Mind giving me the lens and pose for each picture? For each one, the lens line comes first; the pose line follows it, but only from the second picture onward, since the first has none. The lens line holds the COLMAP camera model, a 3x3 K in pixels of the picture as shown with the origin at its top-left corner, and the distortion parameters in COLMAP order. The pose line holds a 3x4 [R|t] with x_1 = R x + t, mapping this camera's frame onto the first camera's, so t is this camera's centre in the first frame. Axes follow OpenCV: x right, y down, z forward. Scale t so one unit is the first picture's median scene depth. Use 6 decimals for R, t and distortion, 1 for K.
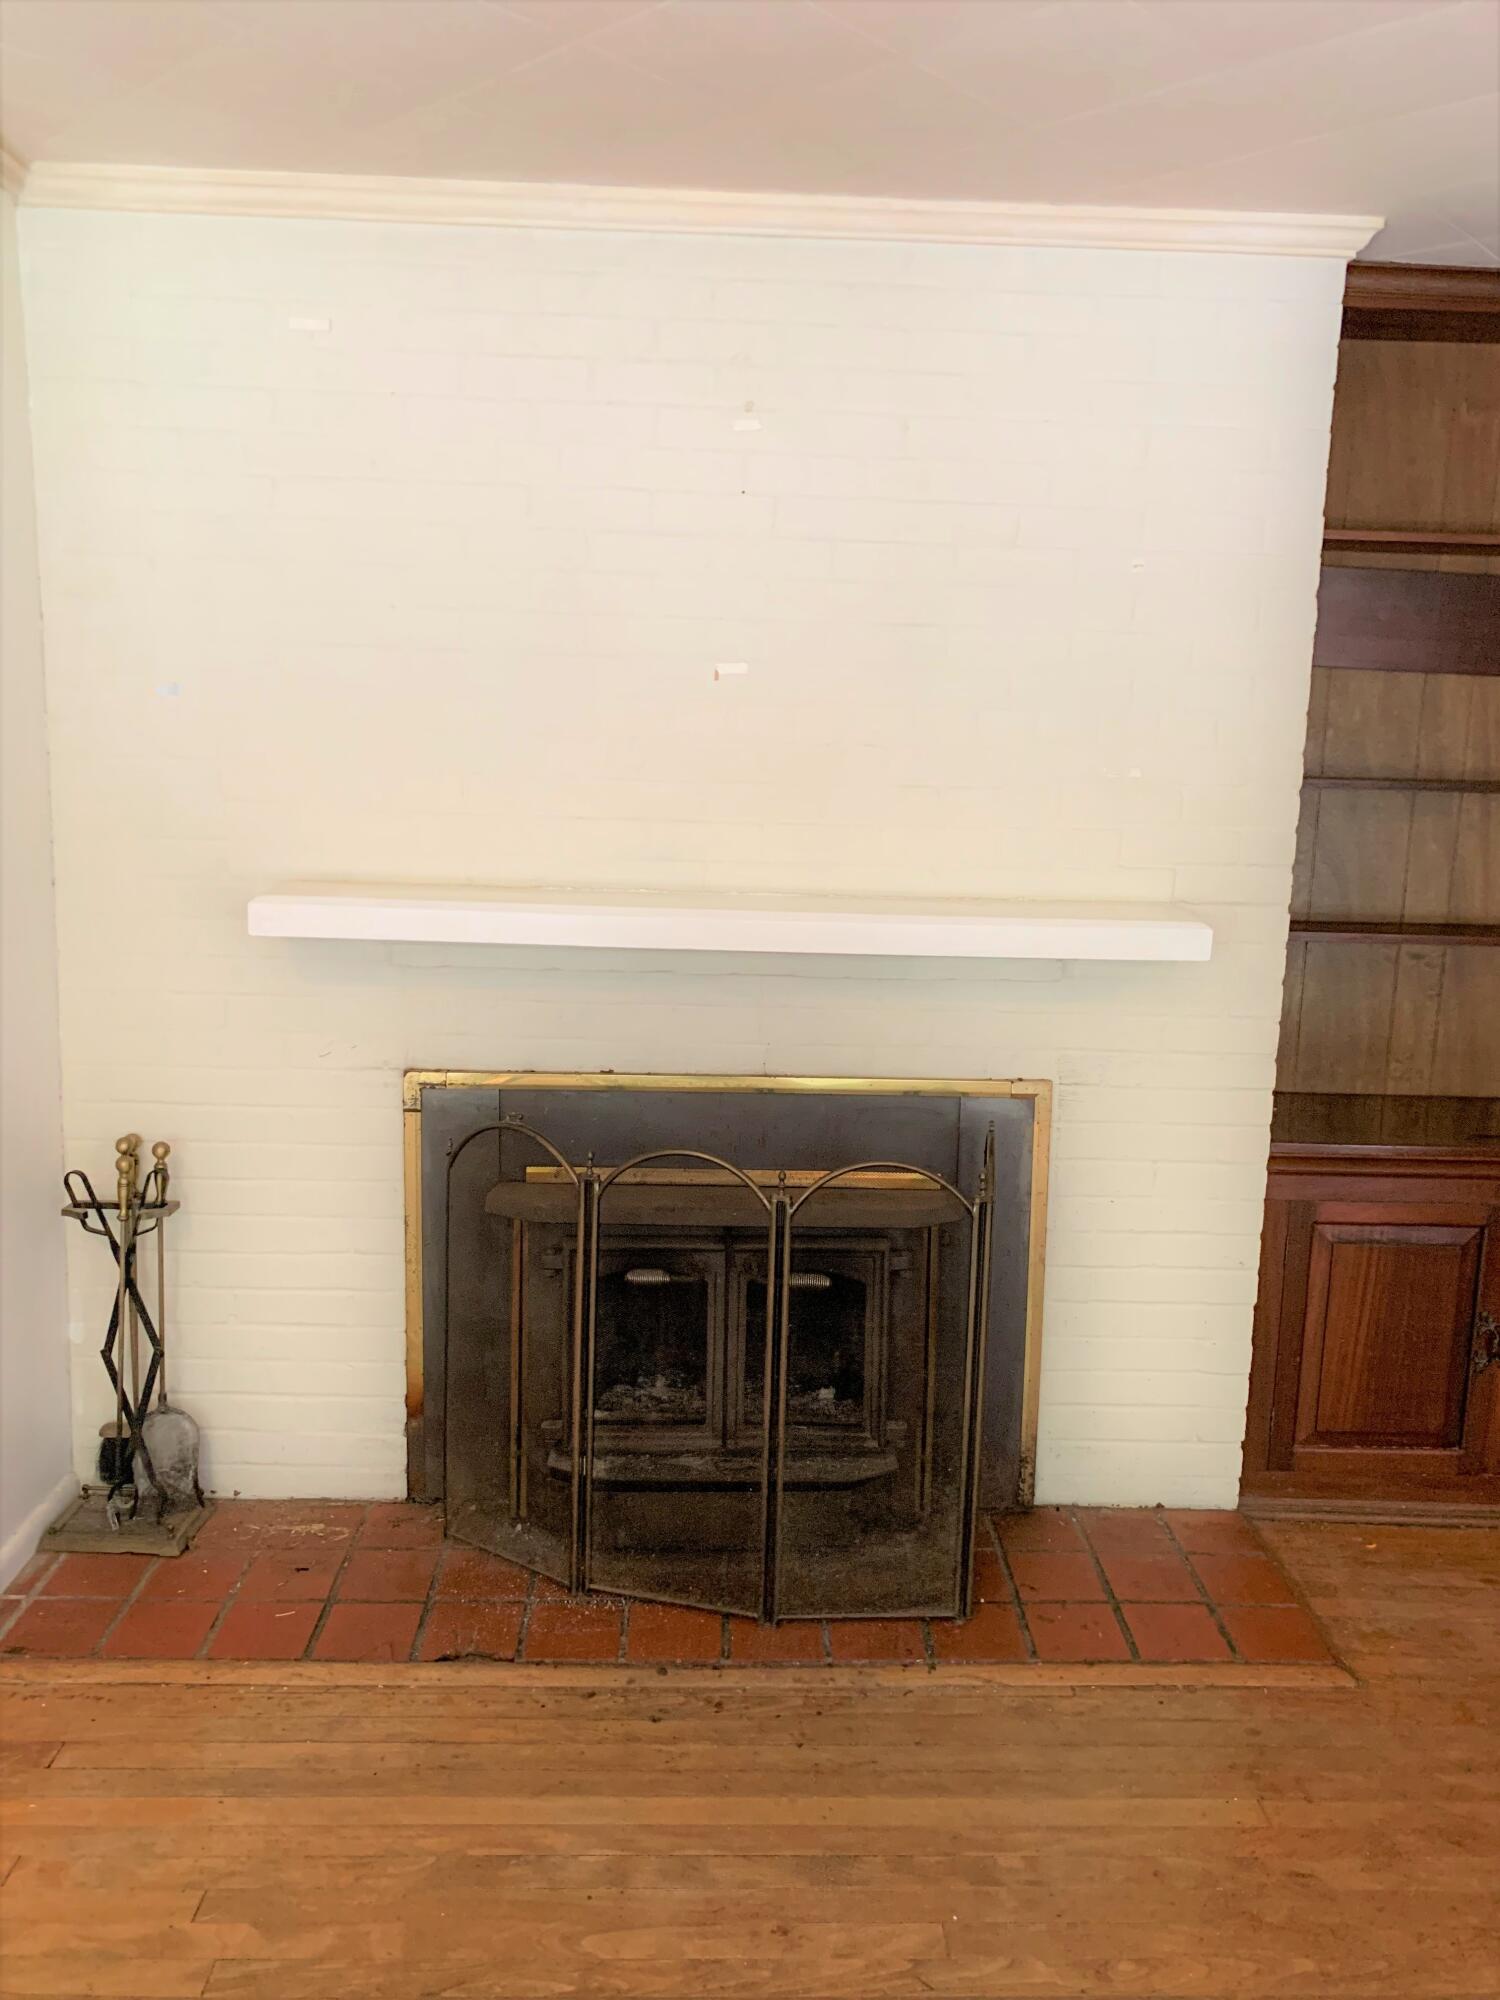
lens RADIAL K [[1513.3, 0, 750.0], [0, 1513.3, 1000.0], [0, 0, 1]] dist [-0.012201, -0.007632]
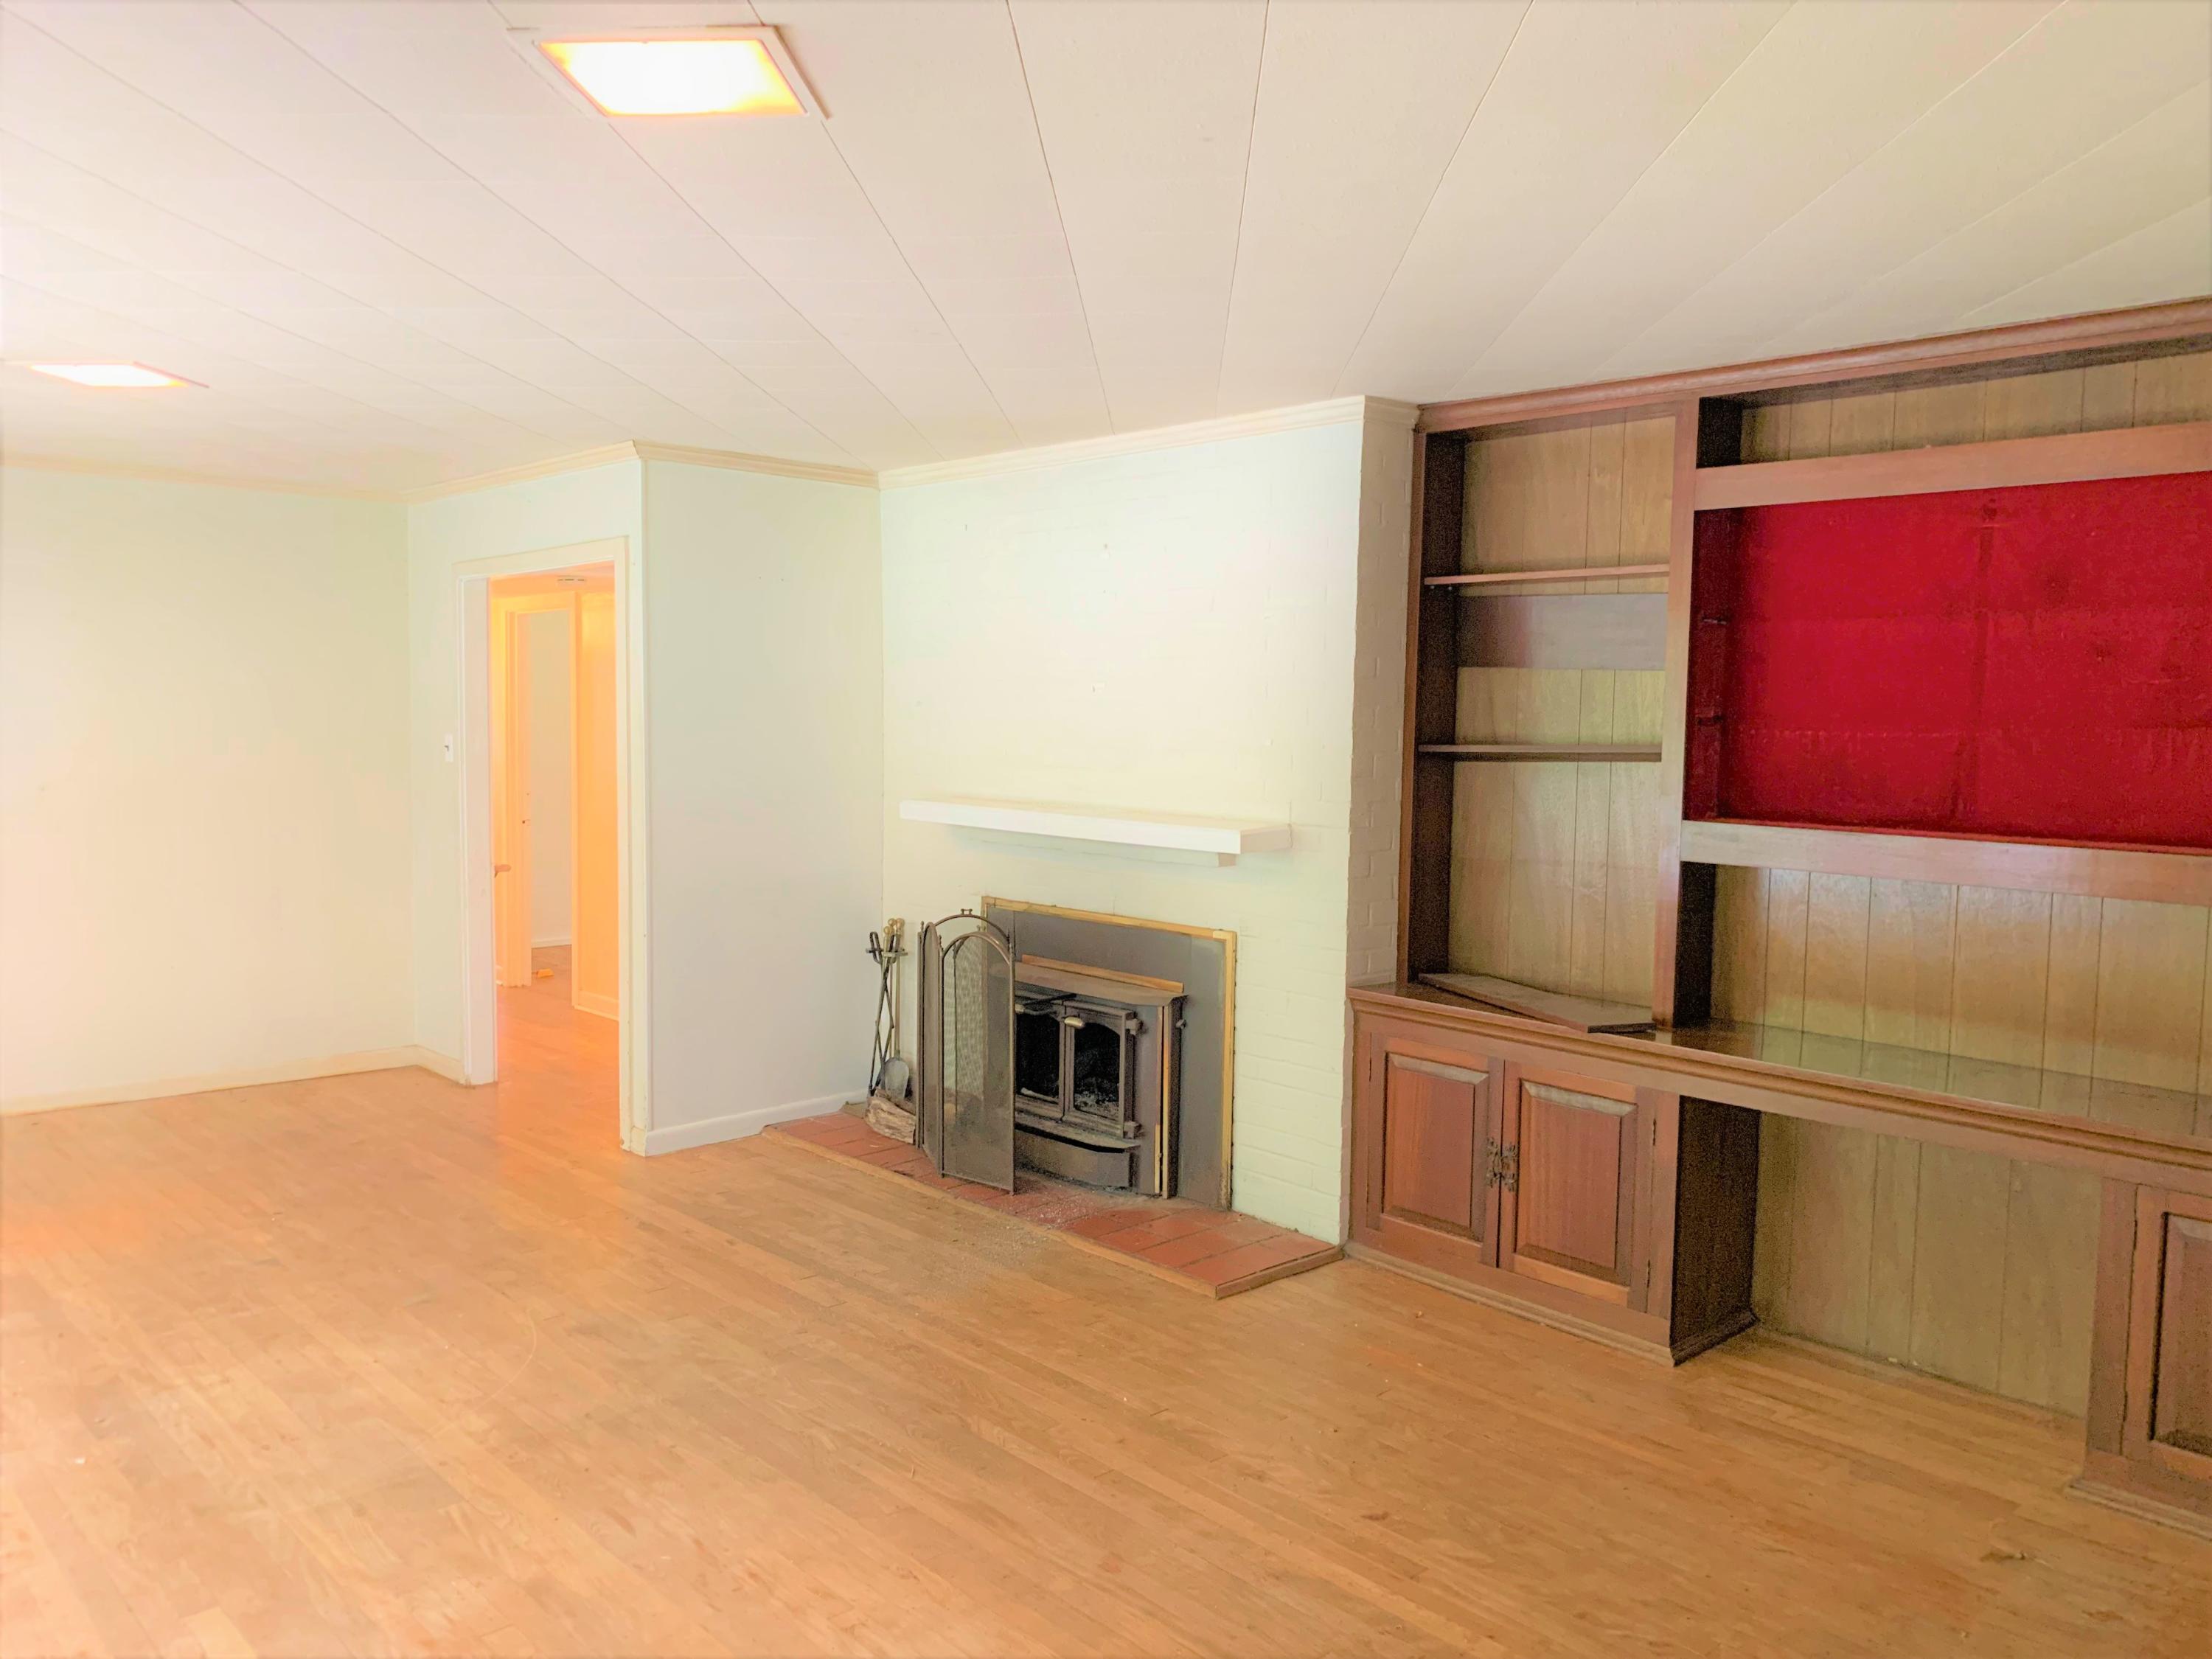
lens RADIAL K [[1671.1, 0, 1106.0], [0, 1671.1, 829.5], [0, 0, 1]] dist [-0.002968, -0.006162]
pose [[0.657591, 0.039212, -0.752354, 1.480488], [-0.116940, 0.991853, -0.050516, 0.051770], [0.744244, 0.121199, 0.656819, -0.292480]]
